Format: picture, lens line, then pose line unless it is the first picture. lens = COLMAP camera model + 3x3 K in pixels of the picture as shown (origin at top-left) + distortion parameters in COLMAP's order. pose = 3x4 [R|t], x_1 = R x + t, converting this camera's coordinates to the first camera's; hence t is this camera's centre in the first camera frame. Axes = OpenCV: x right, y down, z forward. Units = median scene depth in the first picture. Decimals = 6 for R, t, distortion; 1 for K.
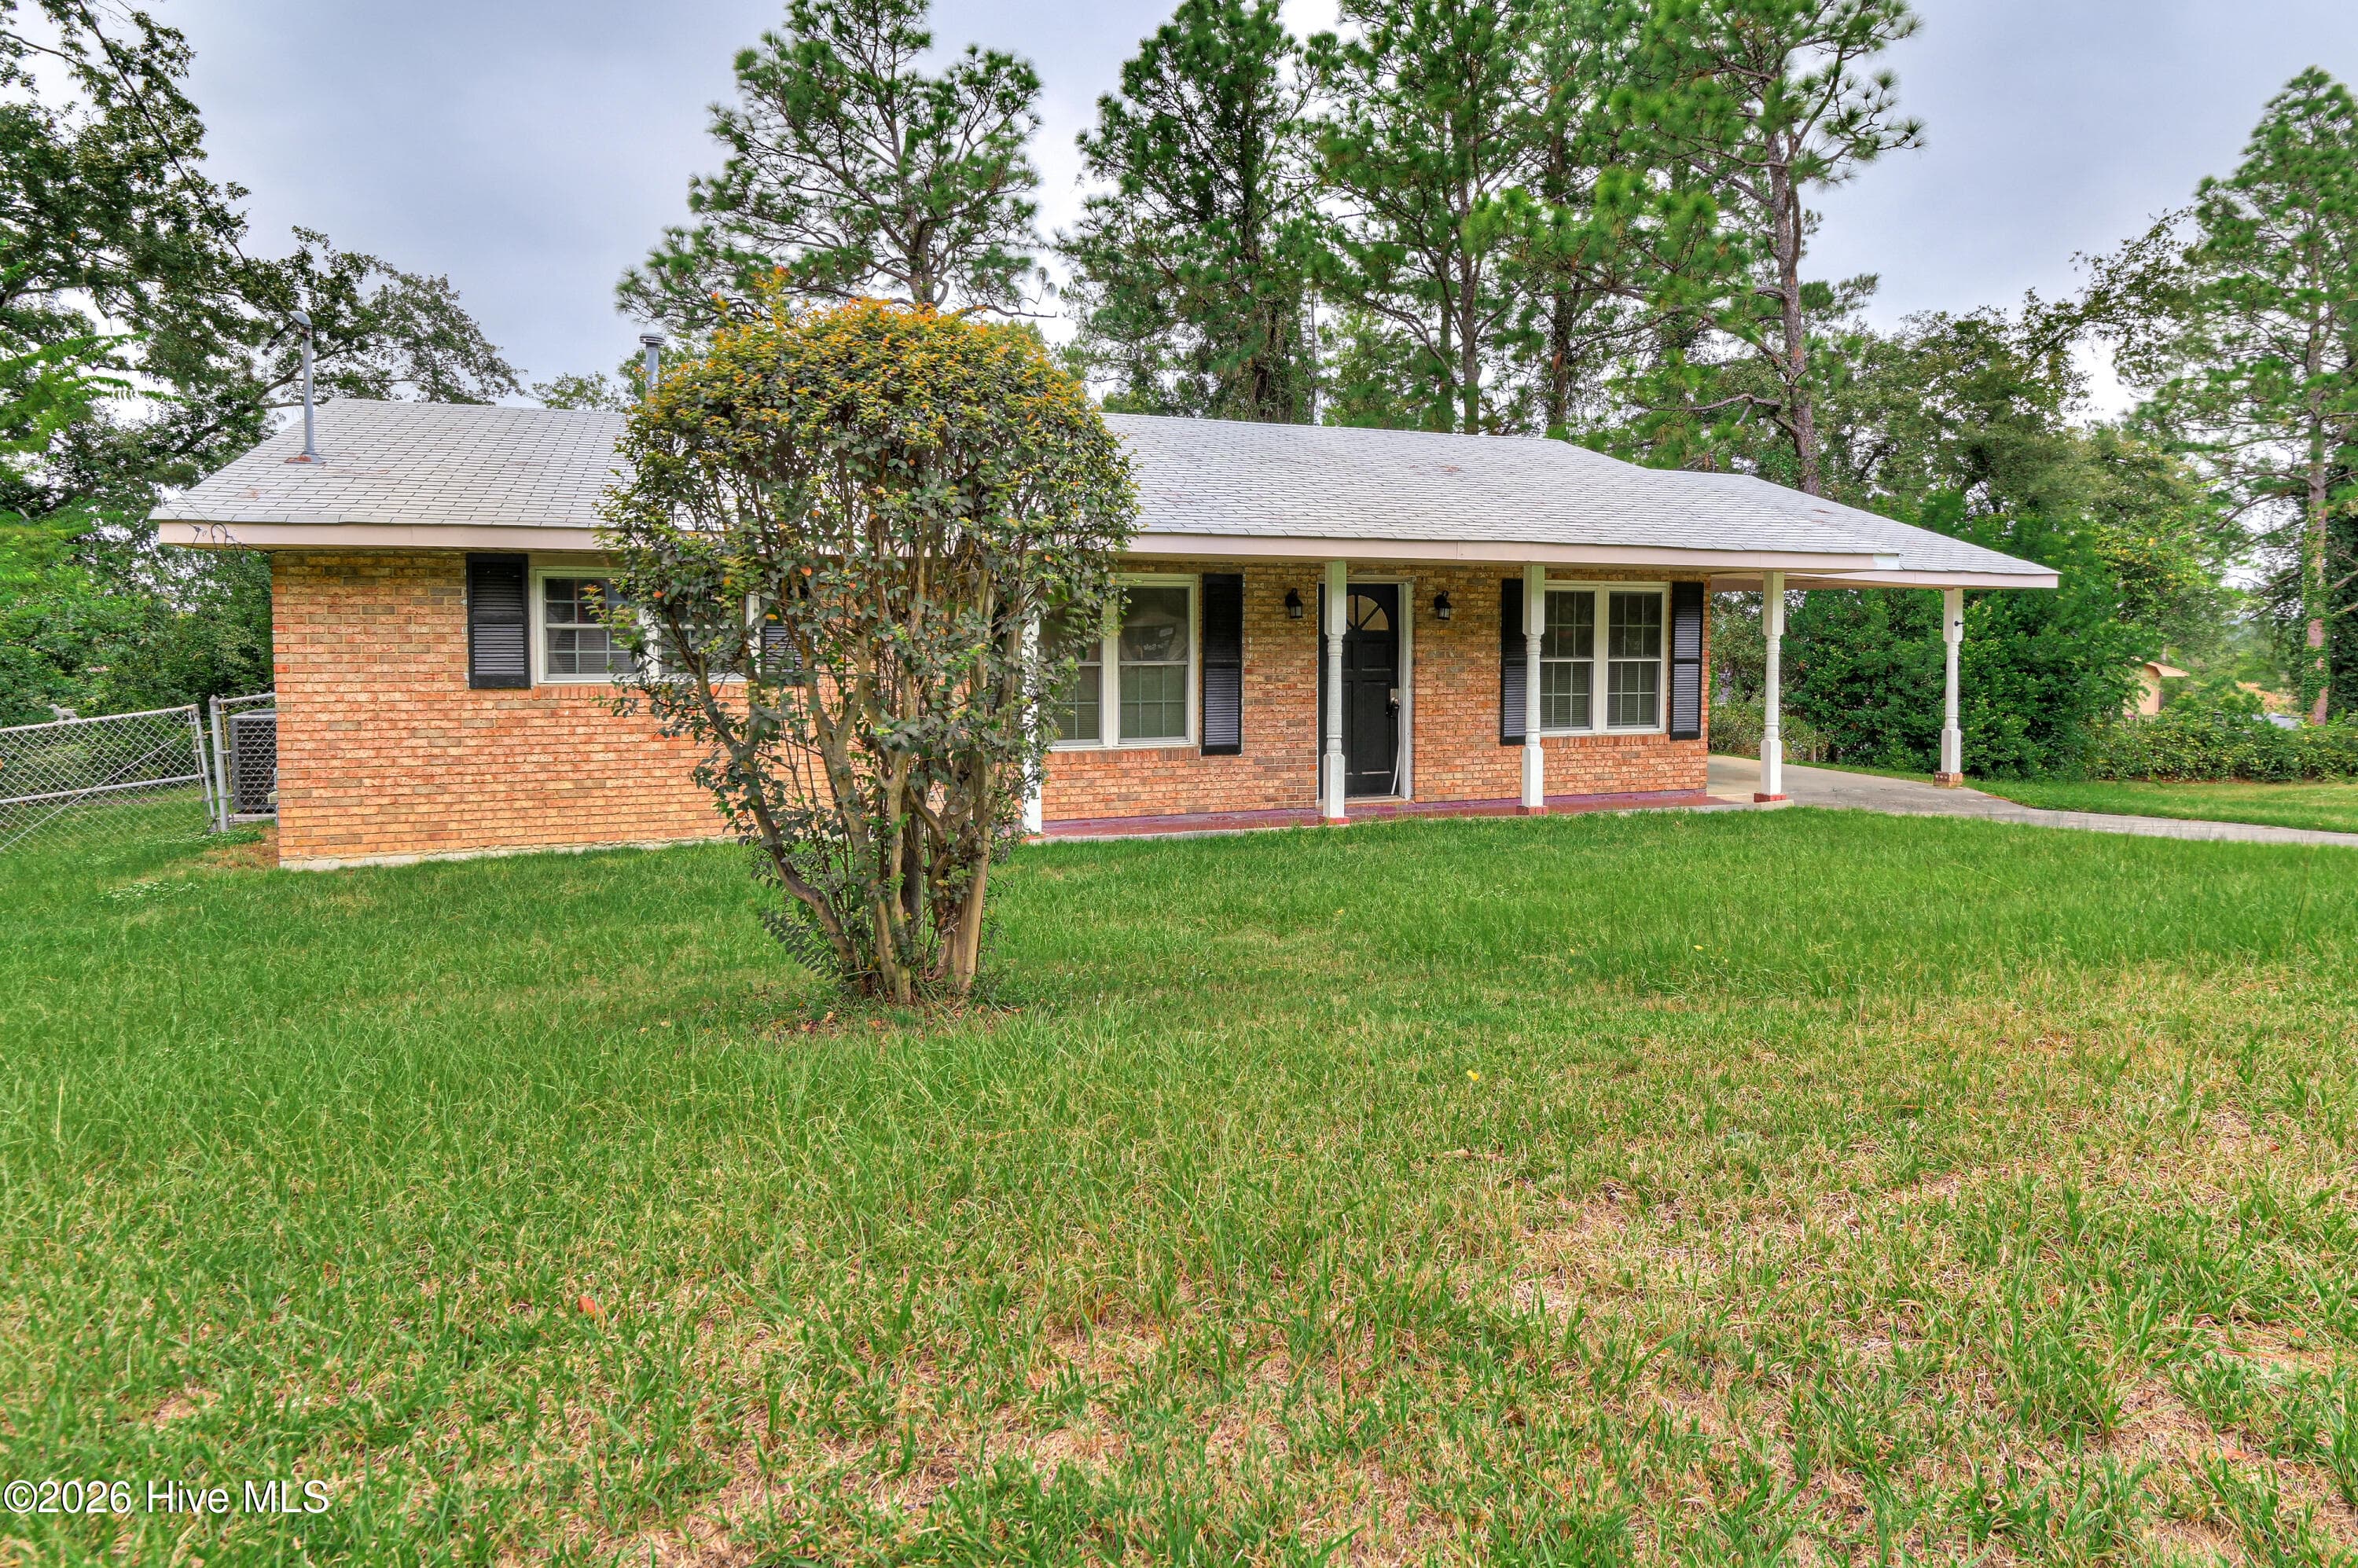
lens RADIAL K [[1318.0, 0, 1188.9], [0, 1318.0, 706.1], [0, 0, 1]] dist [-0.004107, -0.005162]
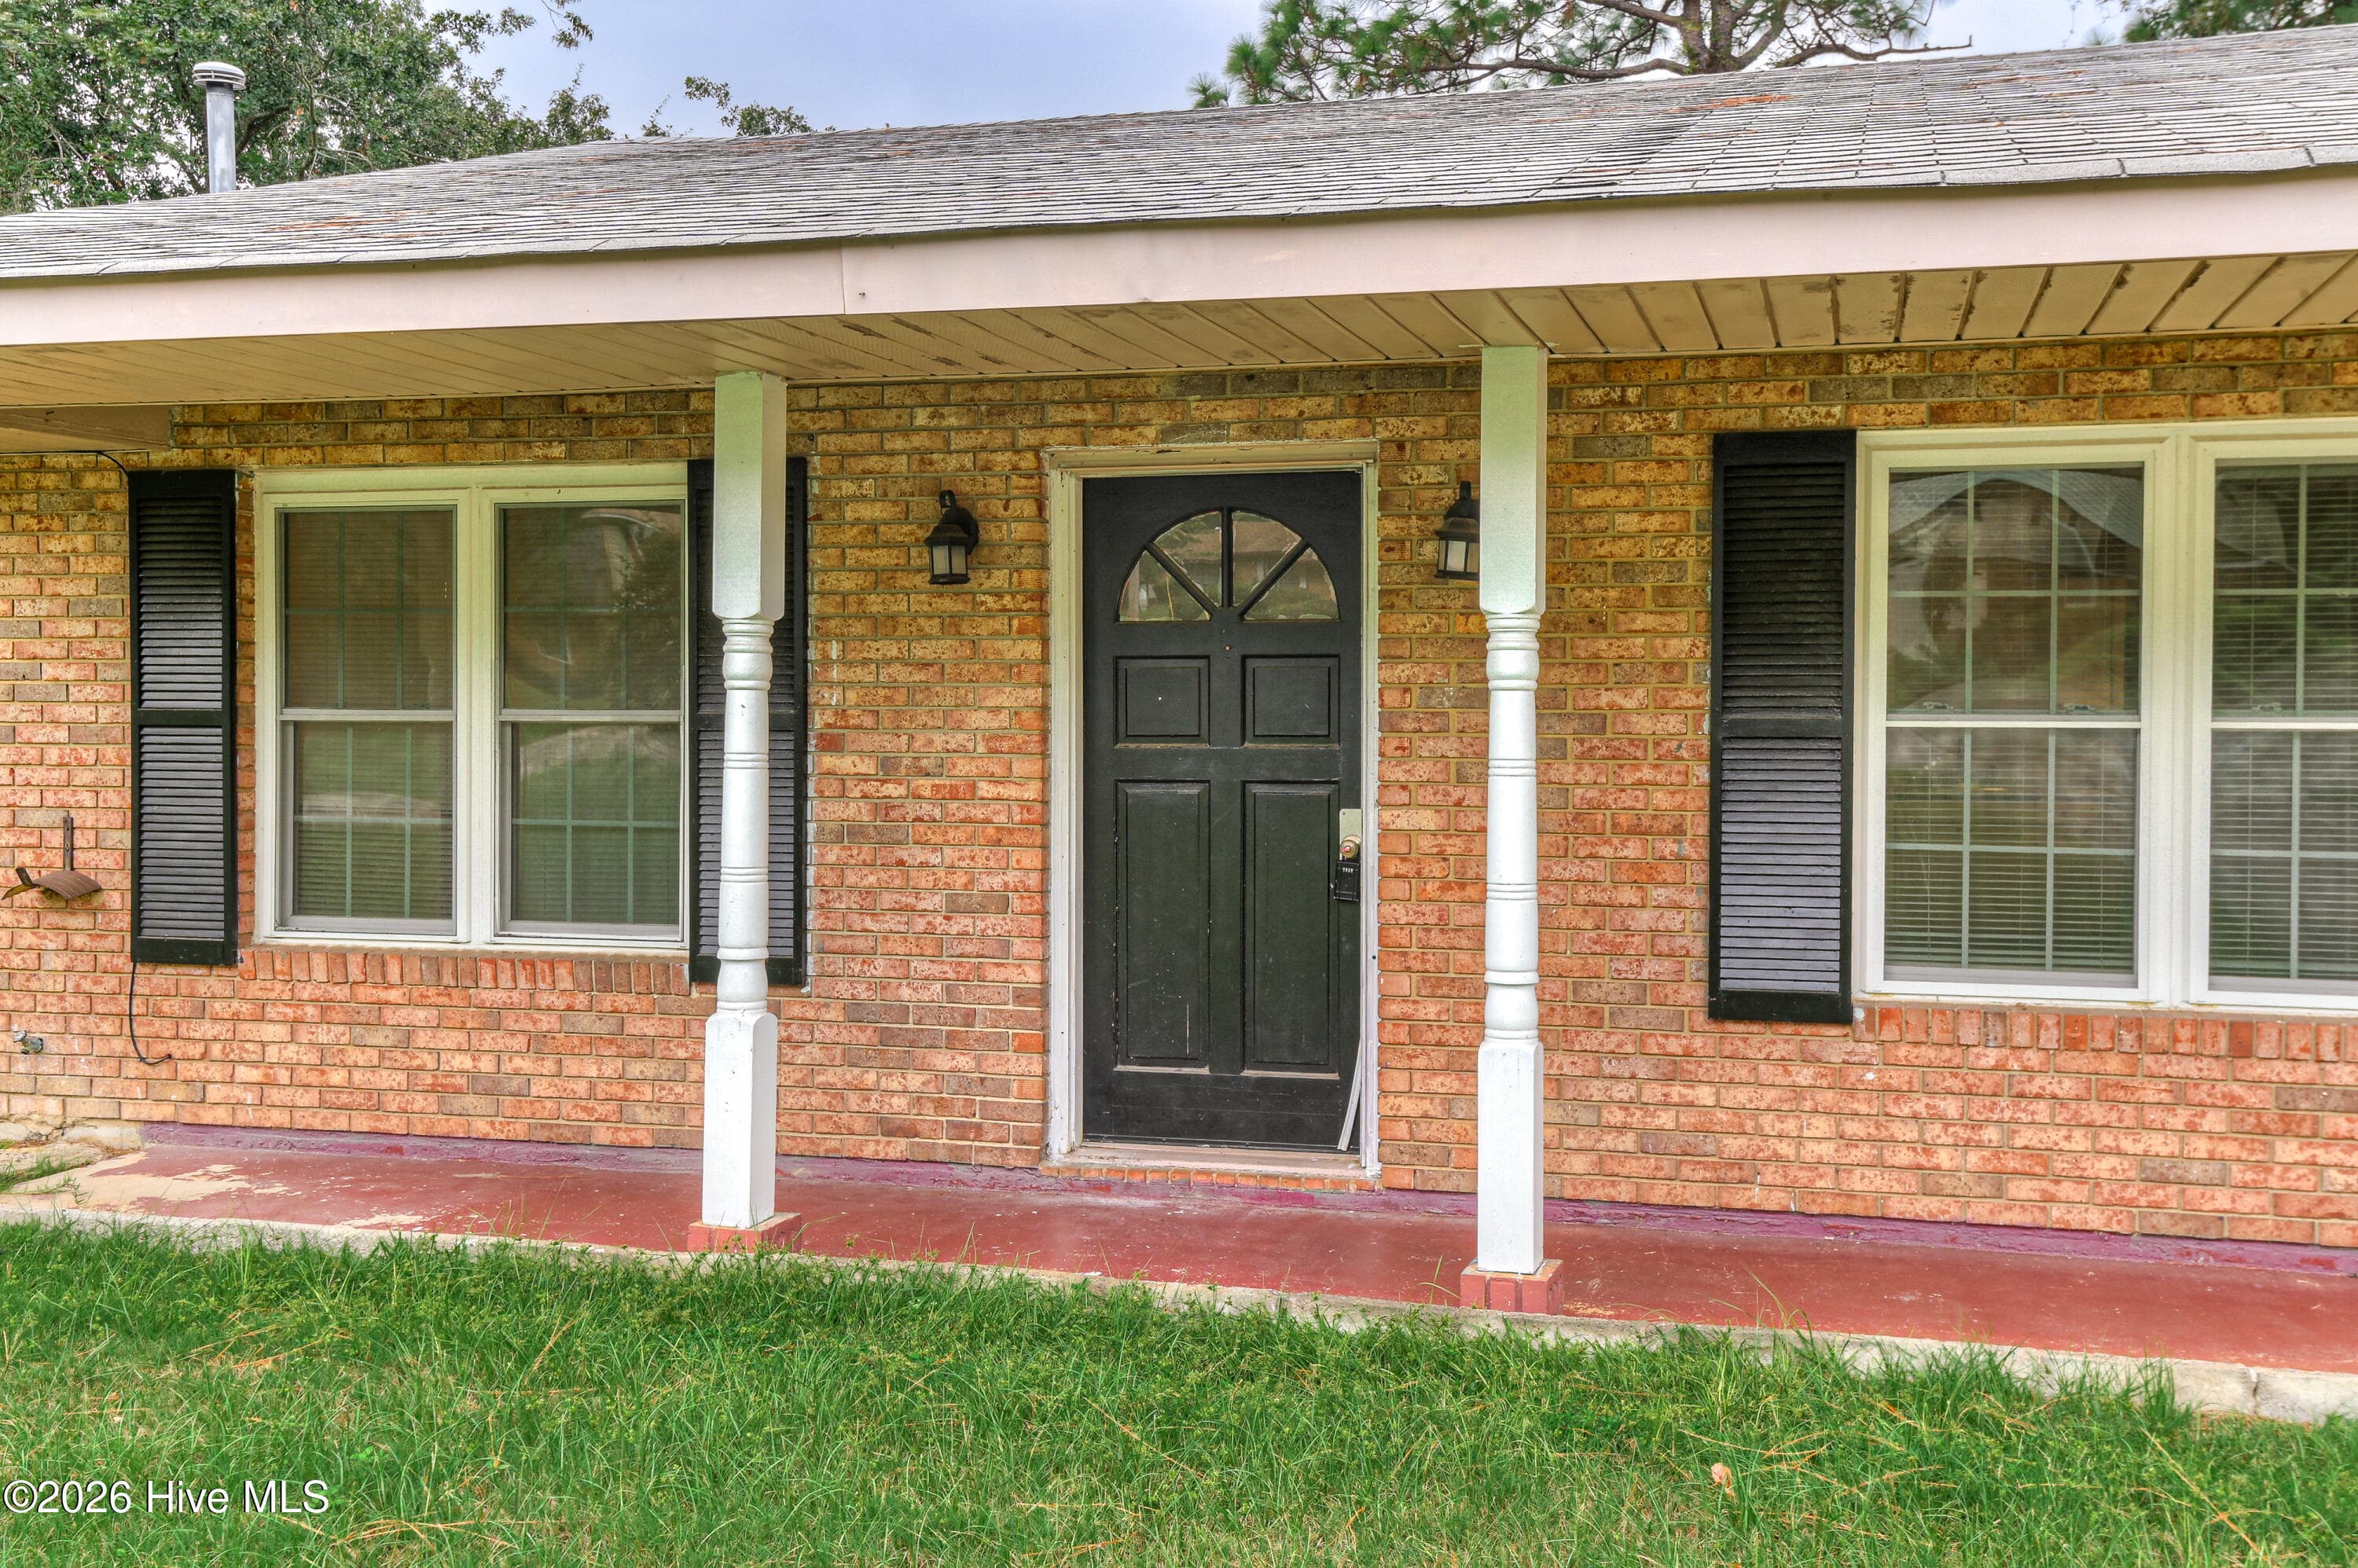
lens RADIAL K [[2163.4, 0, 1302.4], [0, 2163.4, 754.1], [0, 0, 1]] dist [0.034318, 0.000000]
pose [[0.830724, 0.013261, -0.556527, 0.215715], [-0.033851, 0.999070, -0.026725, -0.006091], [0.555655, 0.041040, 0.830399, 0.285379]]
